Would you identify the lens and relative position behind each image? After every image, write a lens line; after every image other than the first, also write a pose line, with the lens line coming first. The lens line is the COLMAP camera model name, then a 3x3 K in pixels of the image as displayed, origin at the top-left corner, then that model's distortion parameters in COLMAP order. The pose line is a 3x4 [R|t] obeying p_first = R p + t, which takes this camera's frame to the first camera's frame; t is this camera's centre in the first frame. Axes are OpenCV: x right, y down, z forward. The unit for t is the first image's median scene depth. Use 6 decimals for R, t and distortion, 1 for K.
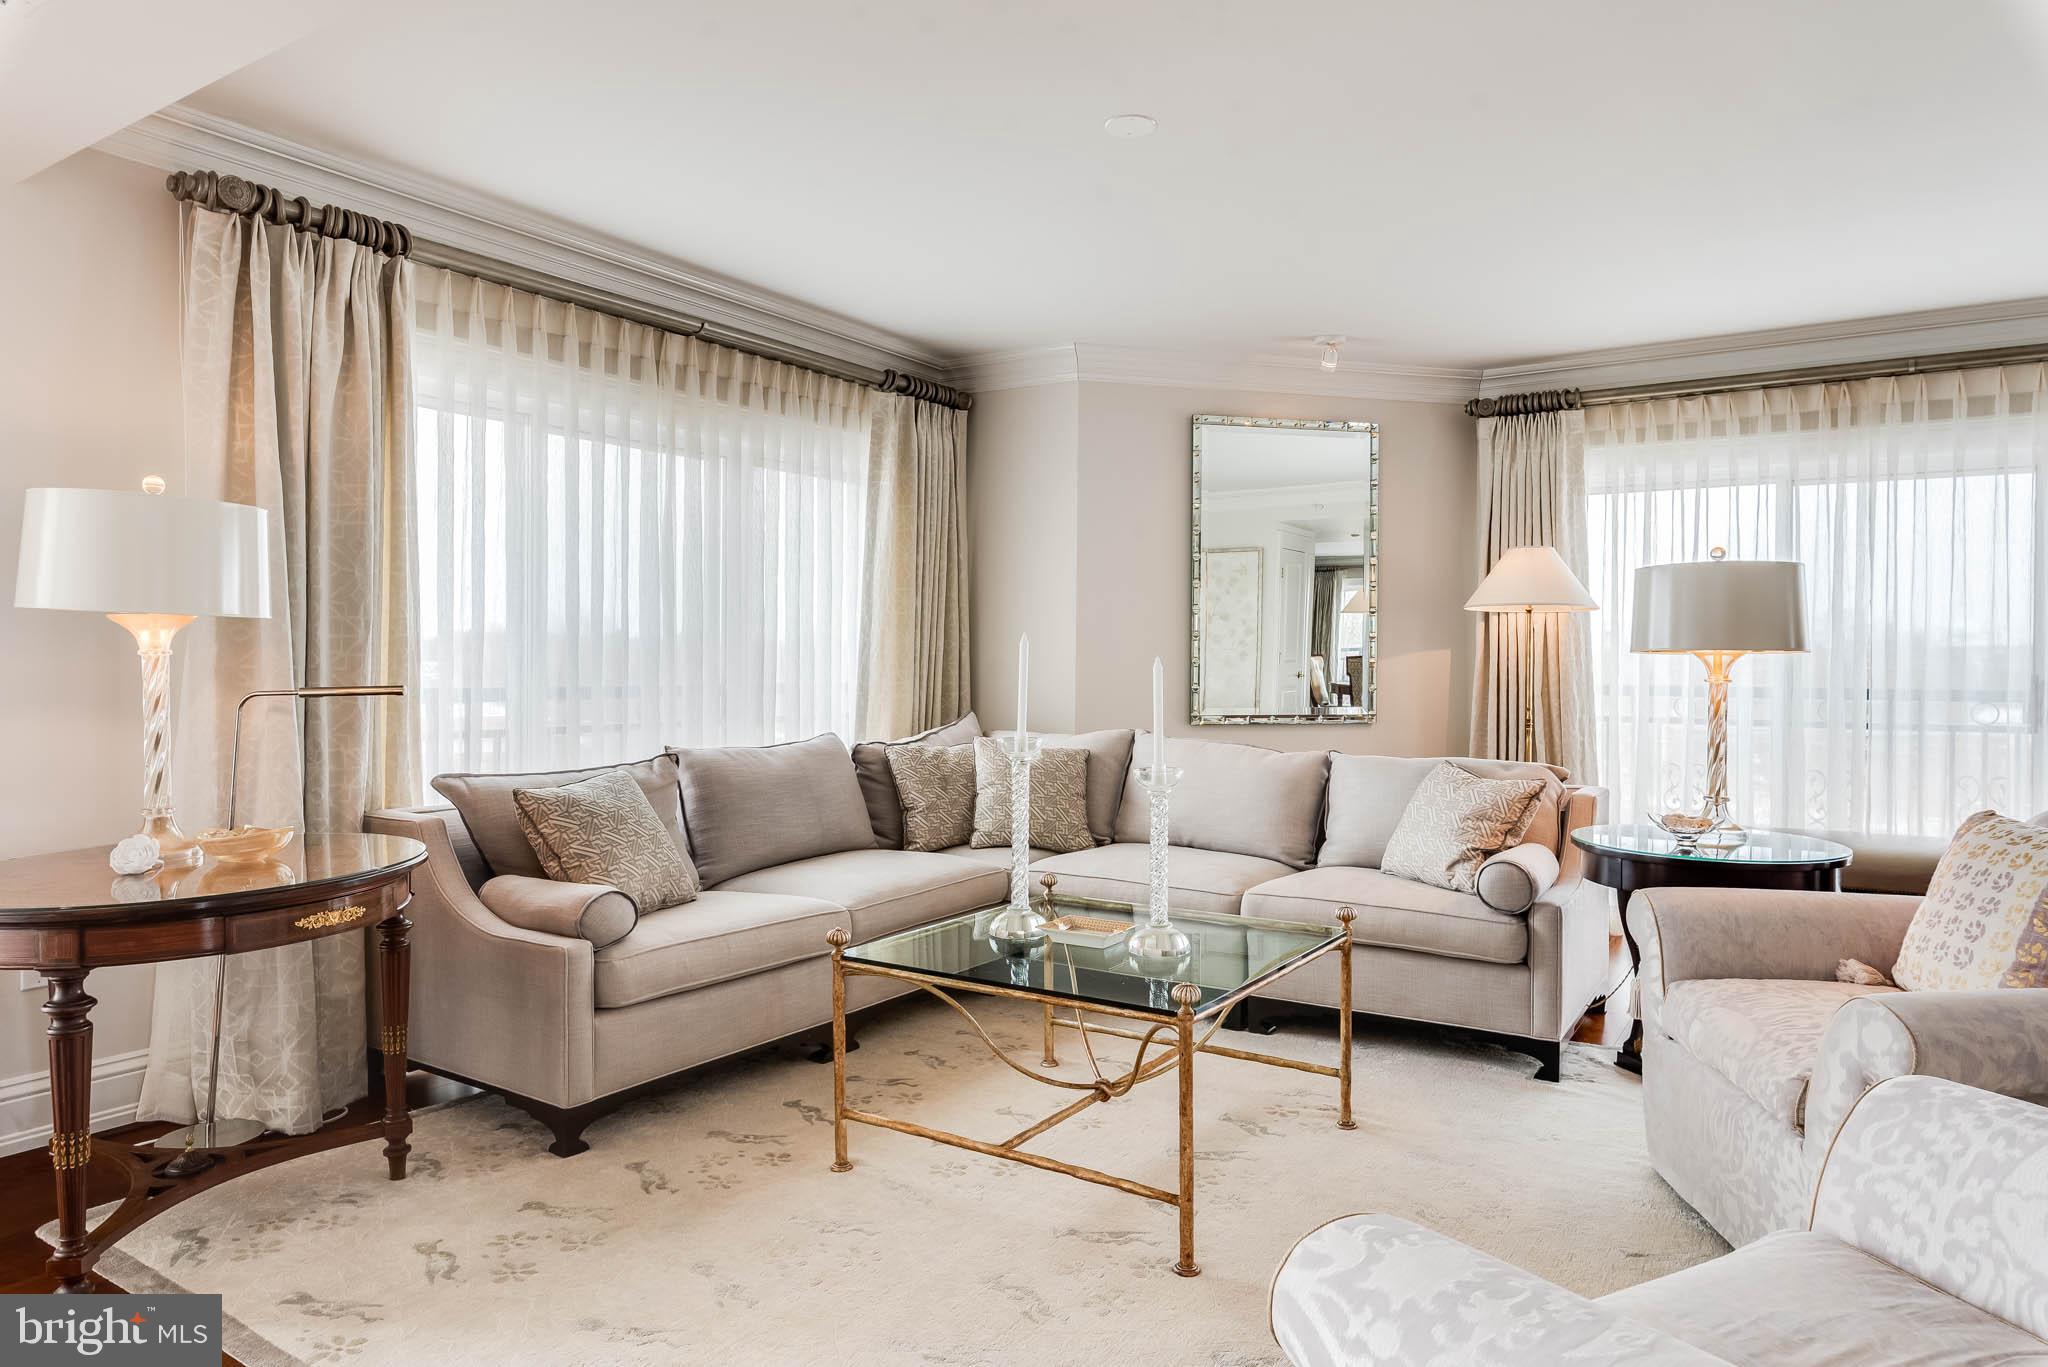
lens RADIAL K [[1194.0, 0, 1024.0], [0, 1194.0, 683.5], [0, 0, 1]] dist [-0.001153, 0.000203]
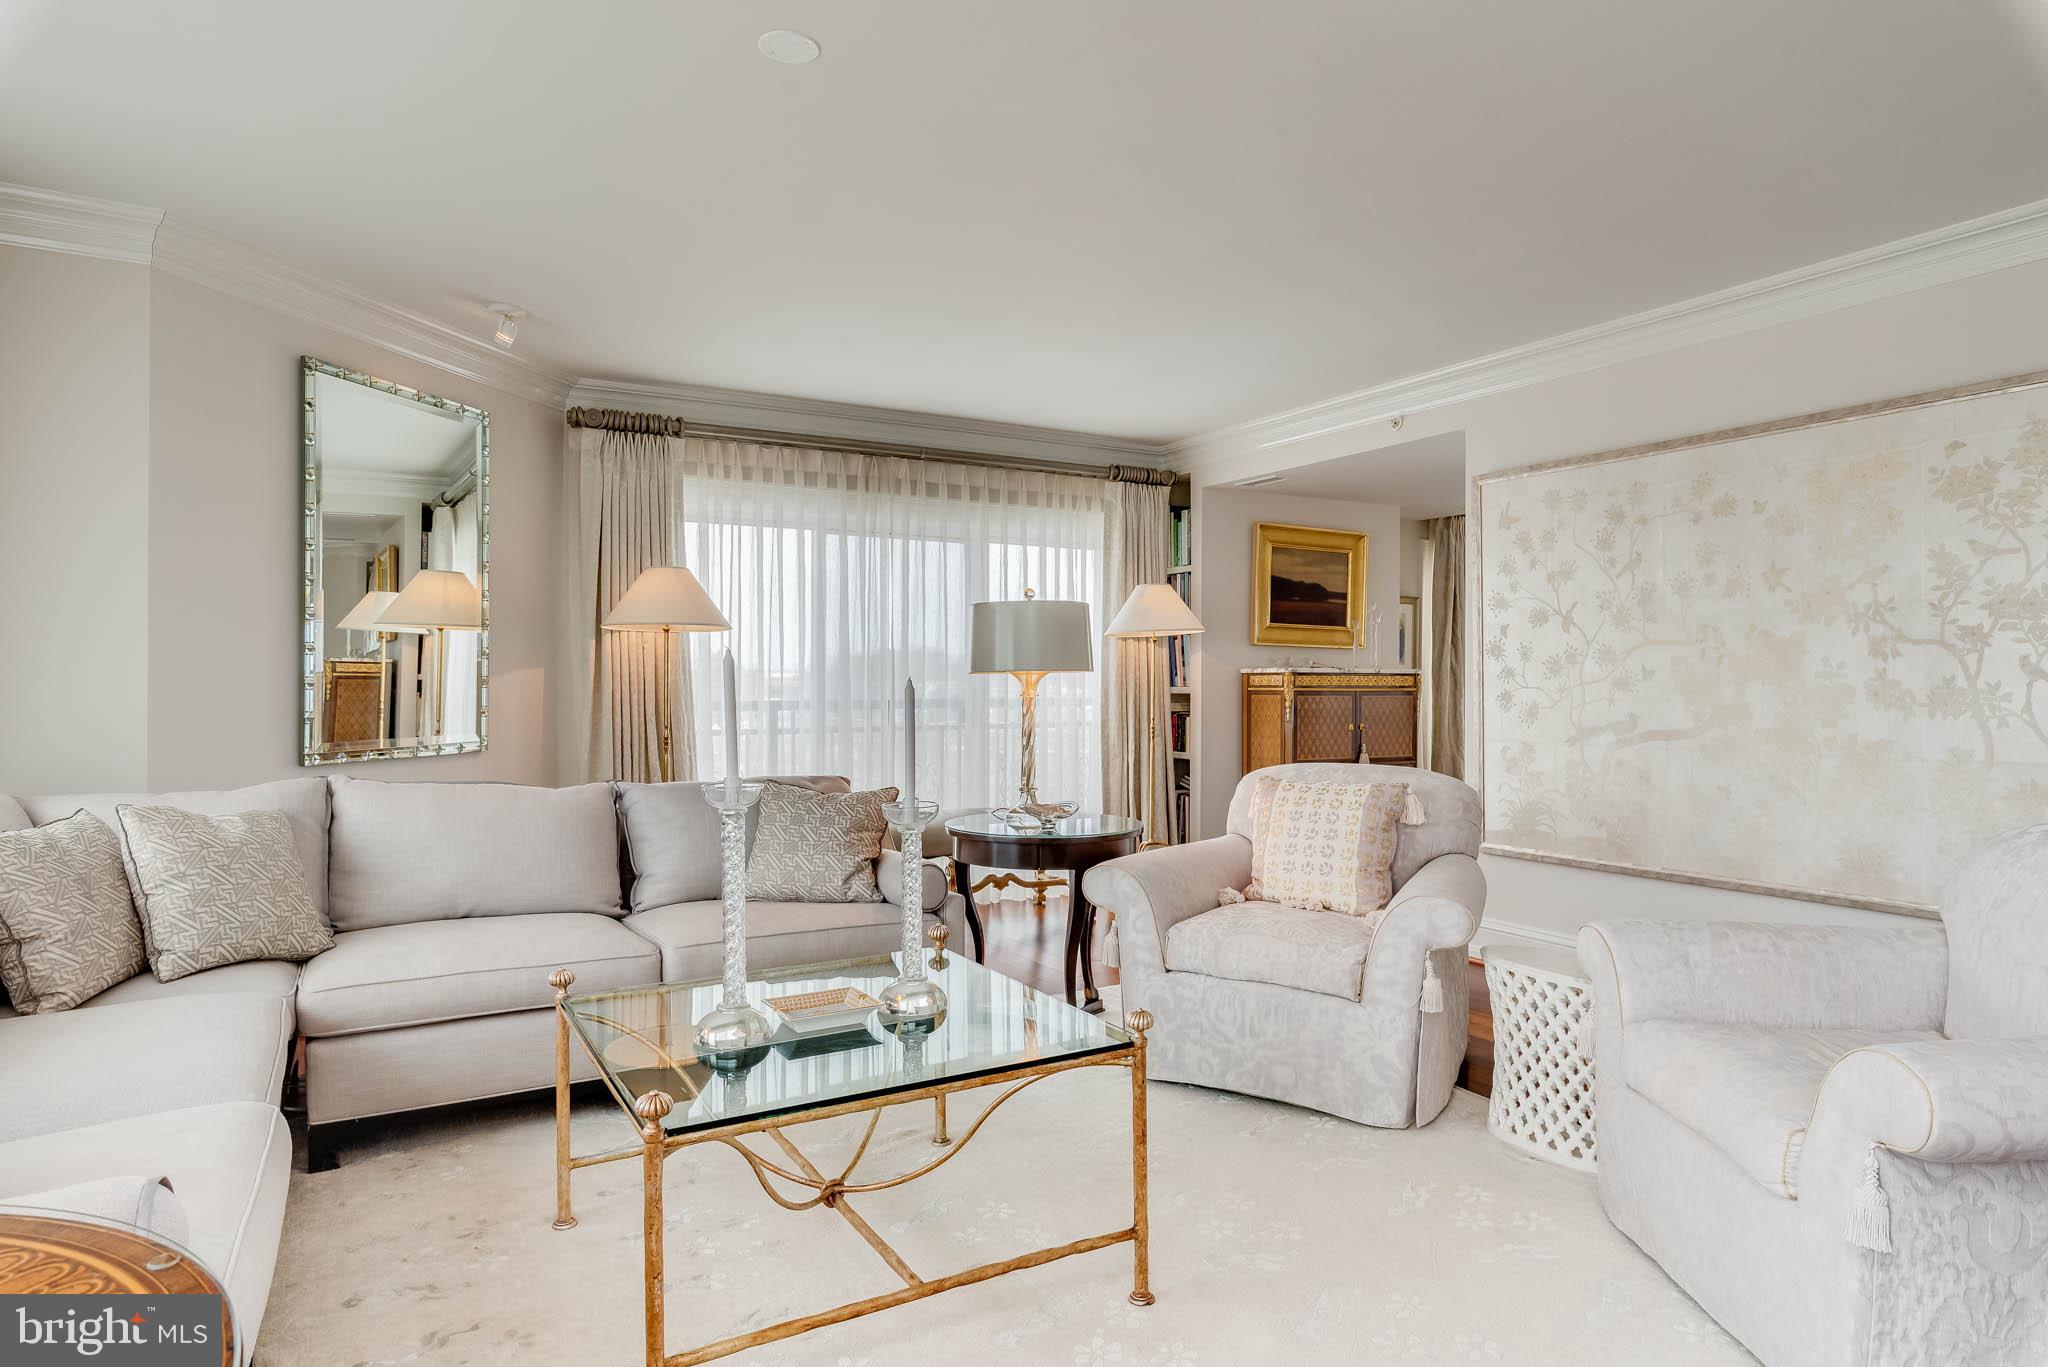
lens RADIAL K [[1194.0, 0, 1024.0], [0, 1194.0, 683.5], [0, 0, 1]] dist [-0.001153, 0.000203]
pose [[0.469944, -0.008230, 0.882658, -0.344570], [0.019511, 0.999809, -0.001066, -0.008826], [-0.882481, 0.017723, 0.470014, 0.269755]]
